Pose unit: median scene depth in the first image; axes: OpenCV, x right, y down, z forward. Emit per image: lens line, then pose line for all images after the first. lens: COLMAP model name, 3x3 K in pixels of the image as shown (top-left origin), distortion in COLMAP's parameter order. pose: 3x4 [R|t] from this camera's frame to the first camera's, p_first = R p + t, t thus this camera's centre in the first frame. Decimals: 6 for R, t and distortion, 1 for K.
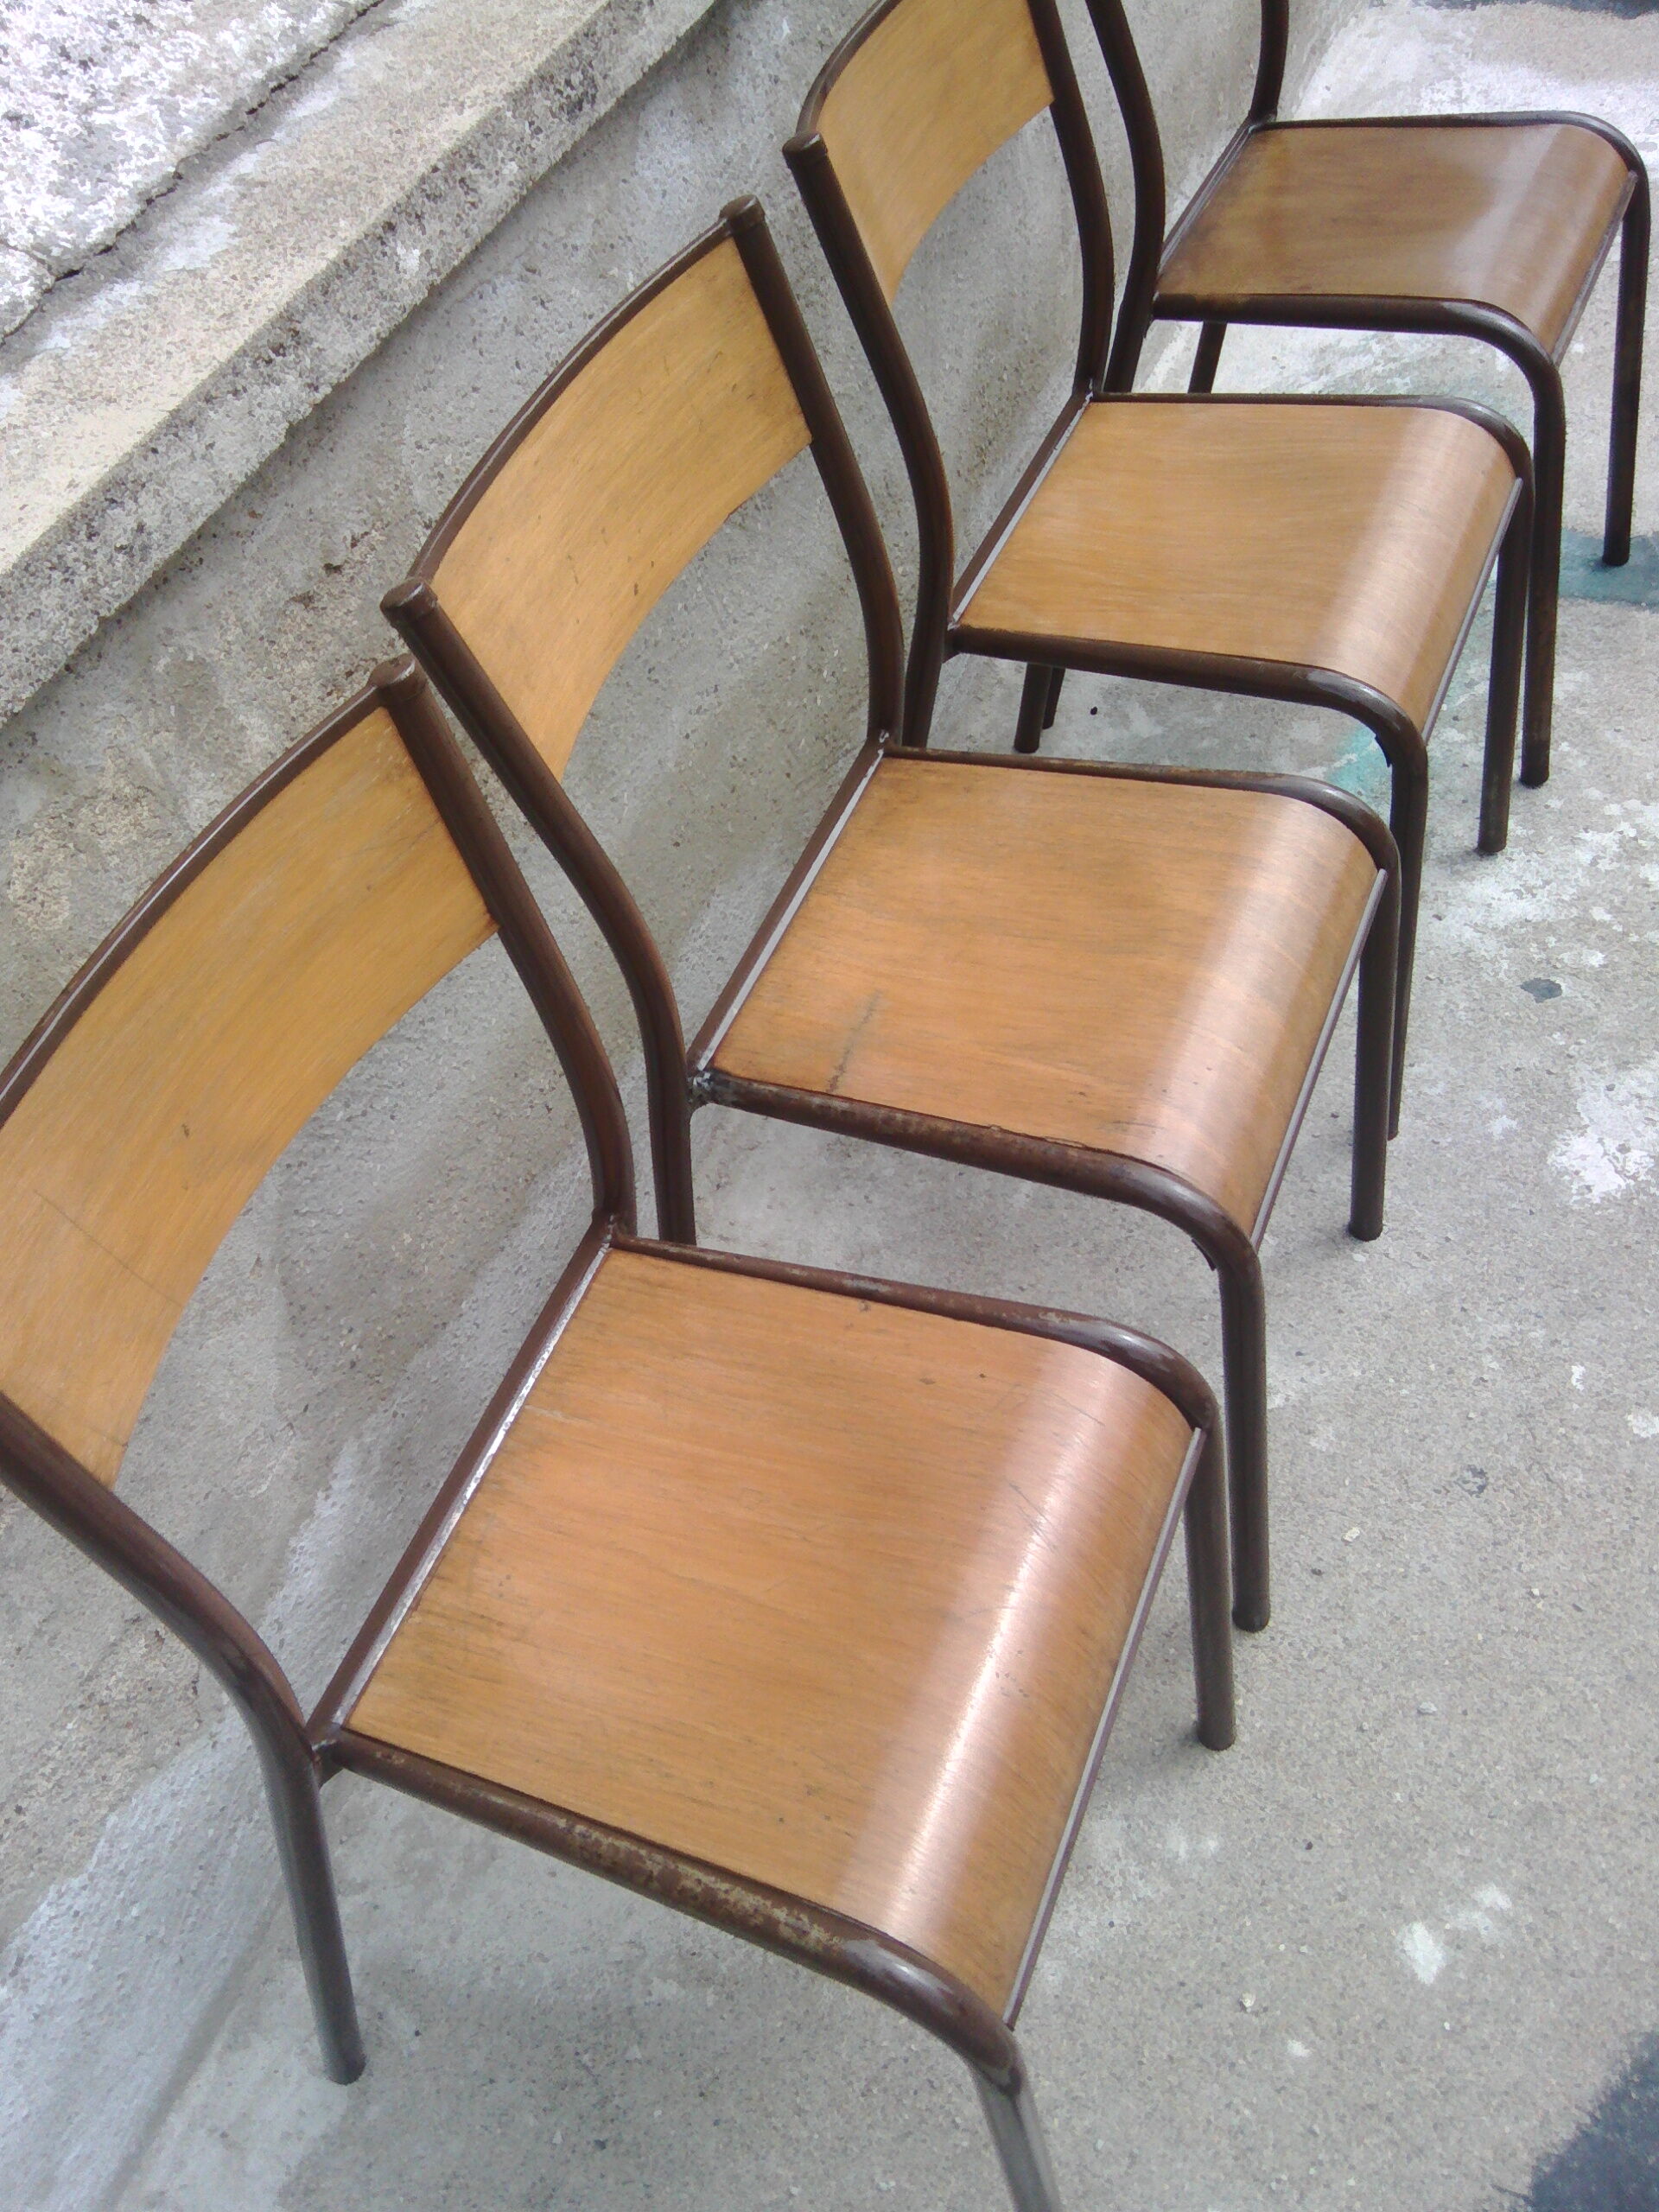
lens RADIAL K [[2150.1, 0, 840.3], [0, 2150.1, 1079.5], [0, 0, 1]] dist [0.018299, 0.000000]
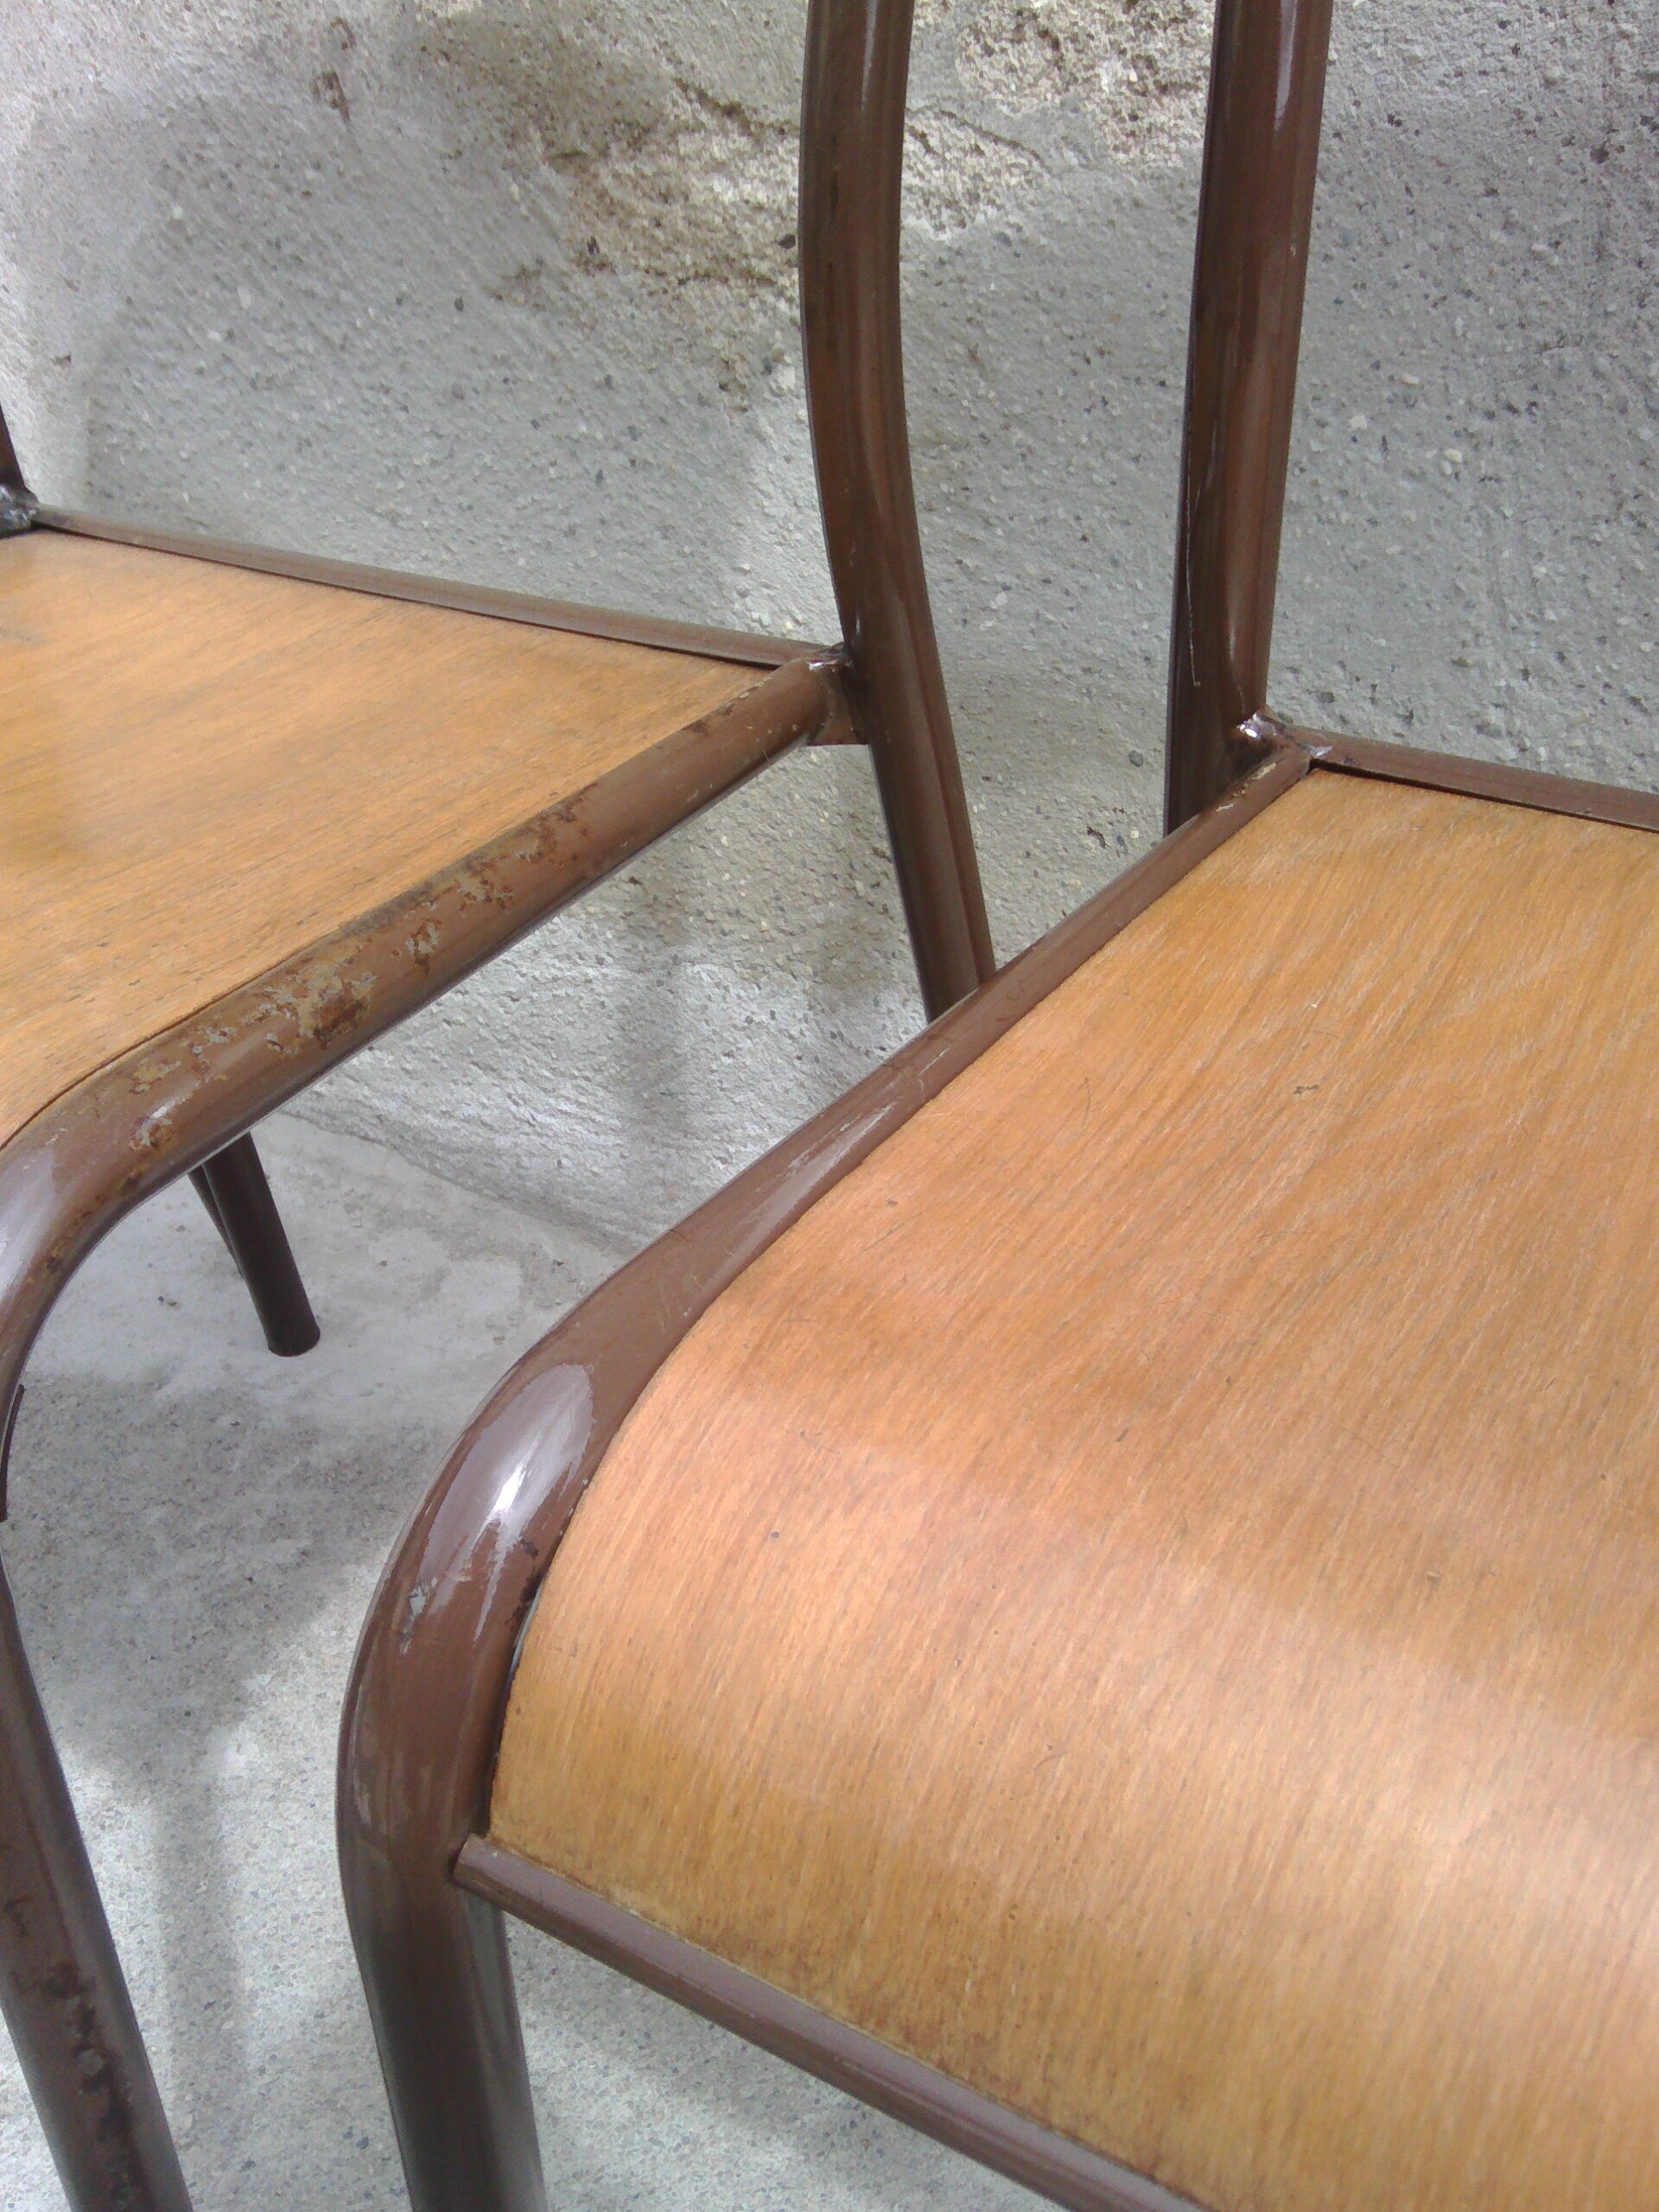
lens RADIAL K [[2150.1, 0, 759.7], [0, 2150.1, 1105.9], [0, 0, 1]] dist [0.018299, 0.000000]
pose [[-0.157448, 0.651261, -0.742341, 0.409328], [-0.682953, 0.471156, 0.558200, -0.362334], [0.713292, 0.594871, 0.370598, 0.958308]]
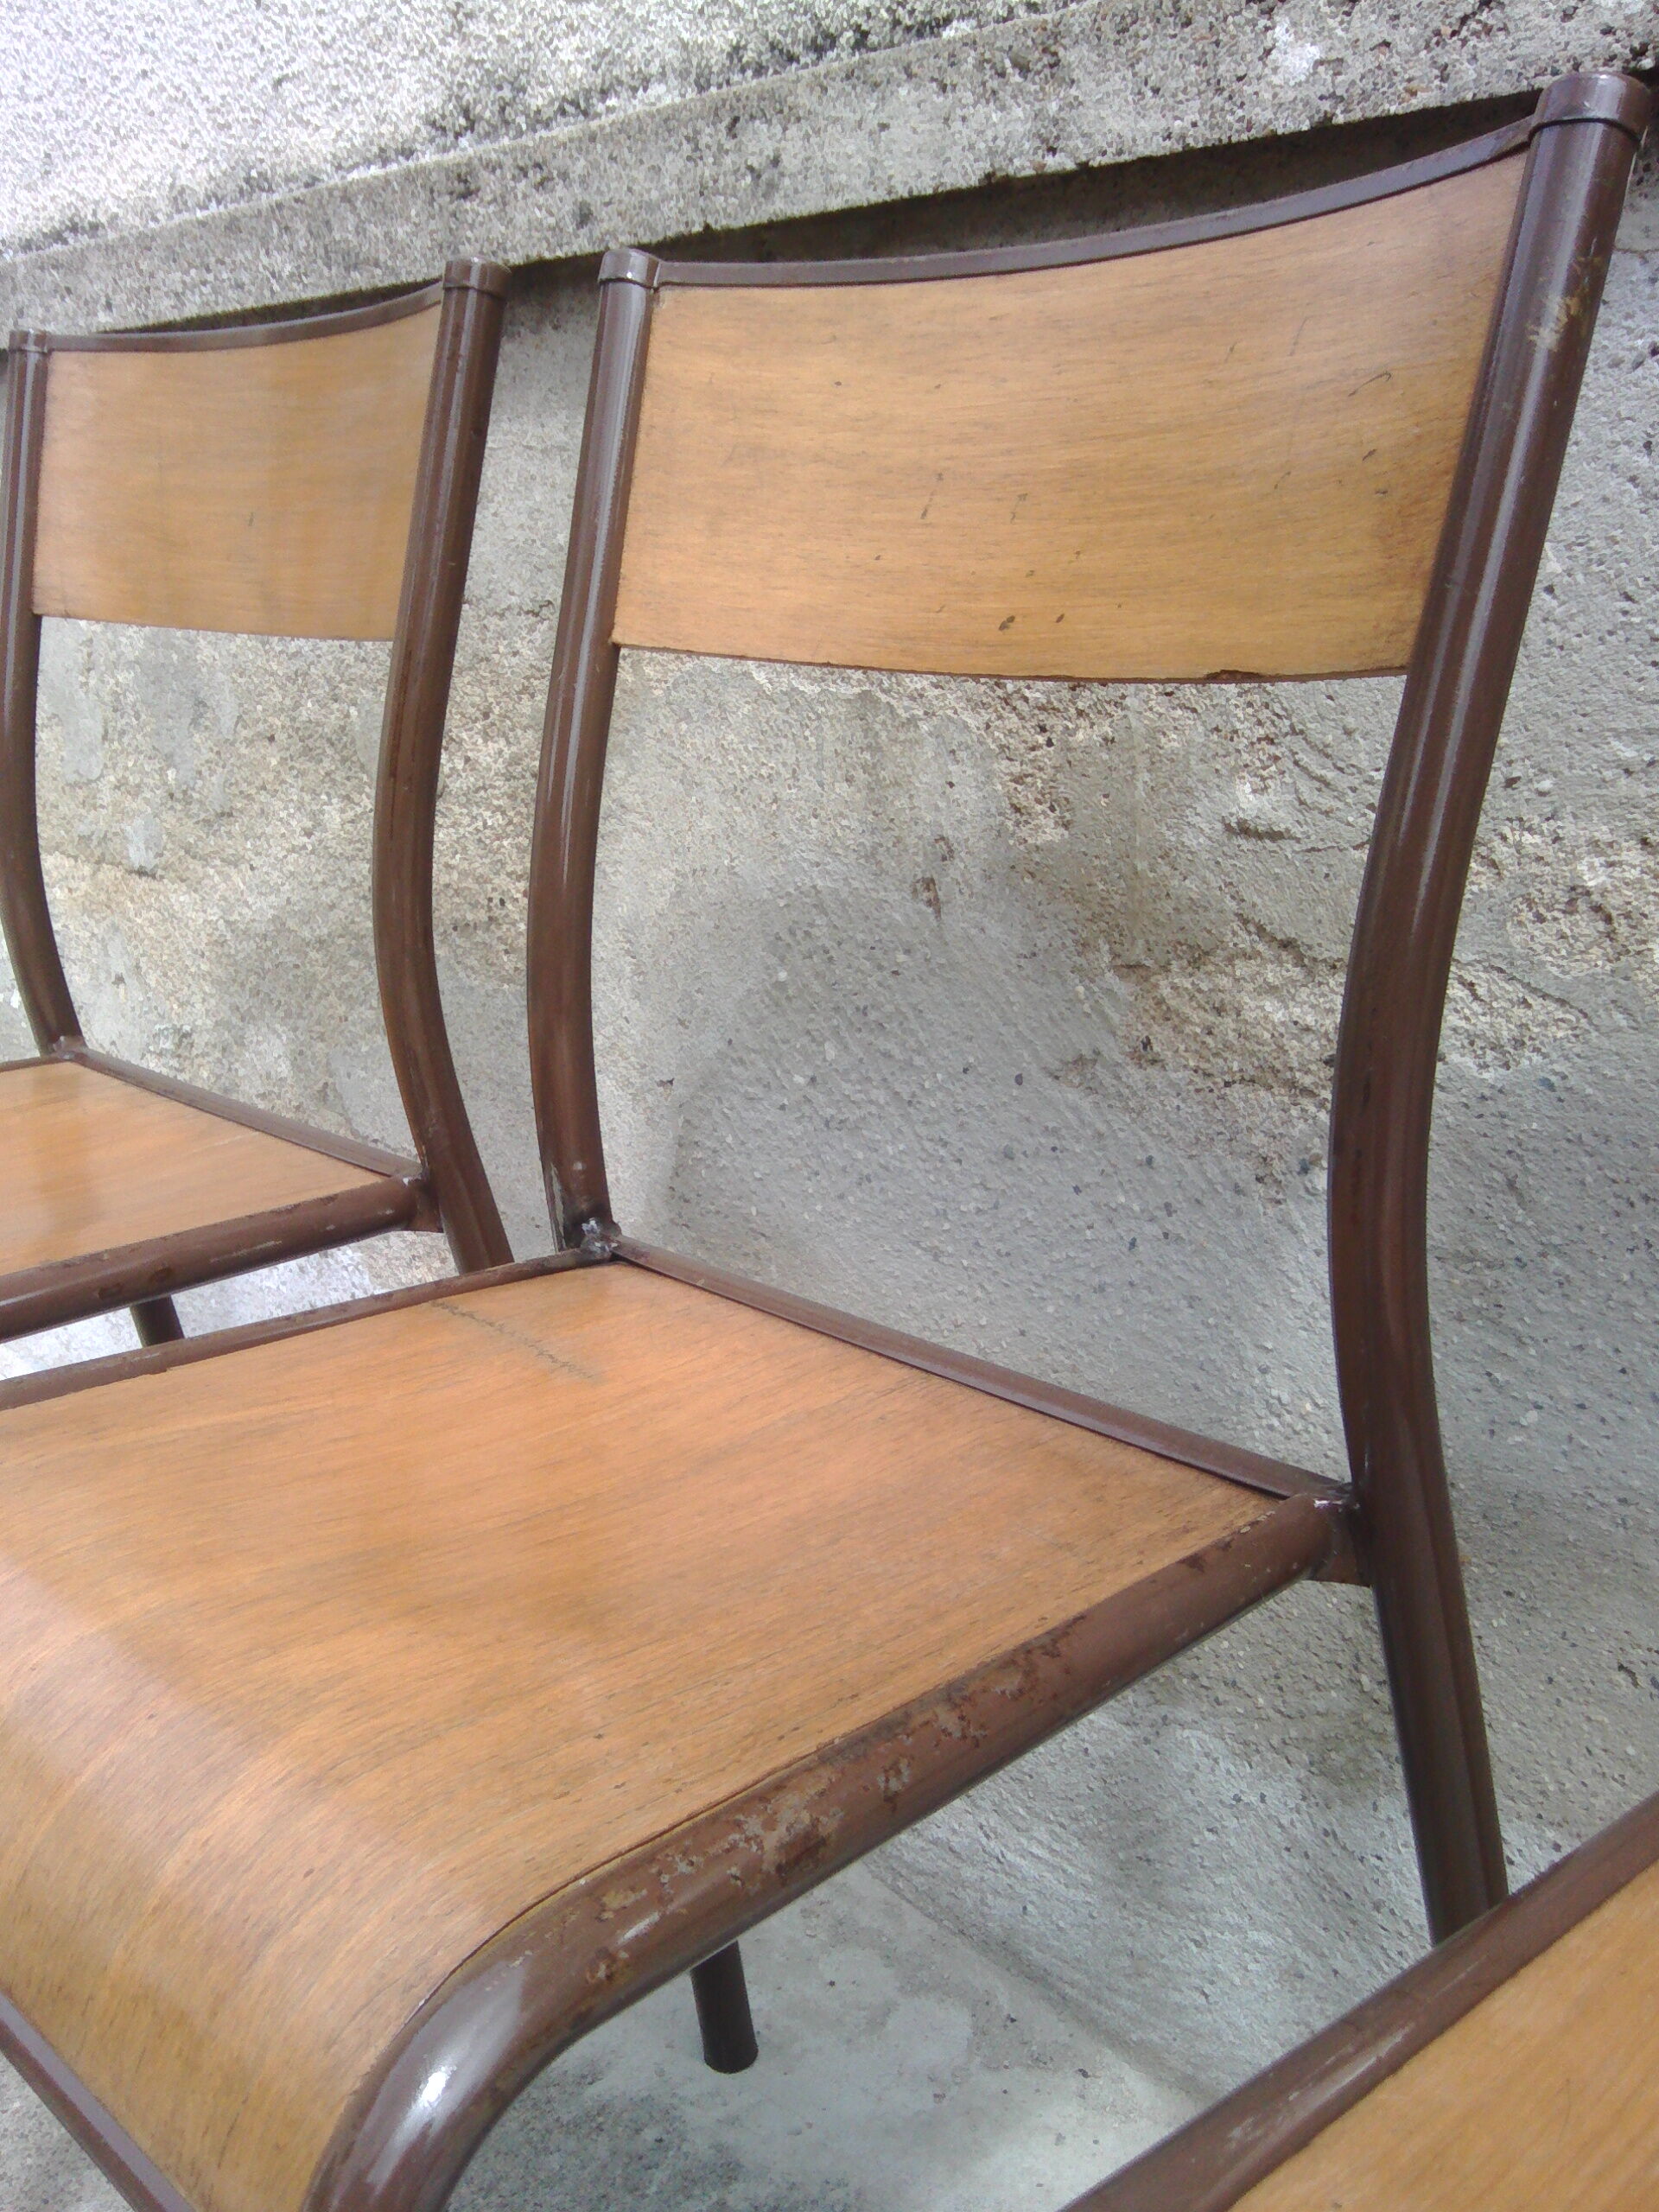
lens RADIAL K [[2150.1, 0, 746.9], [0, 2150.1, 1086.5], [0, 0, 1]] dist [0.018299, 0.000000]
pose [[-0.414844, 0.387245, -0.823375, 0.402627], [-0.602858, 0.560811, 0.567498, -0.395070], [0.681518, 0.731801, 0.000805, 0.932493]]
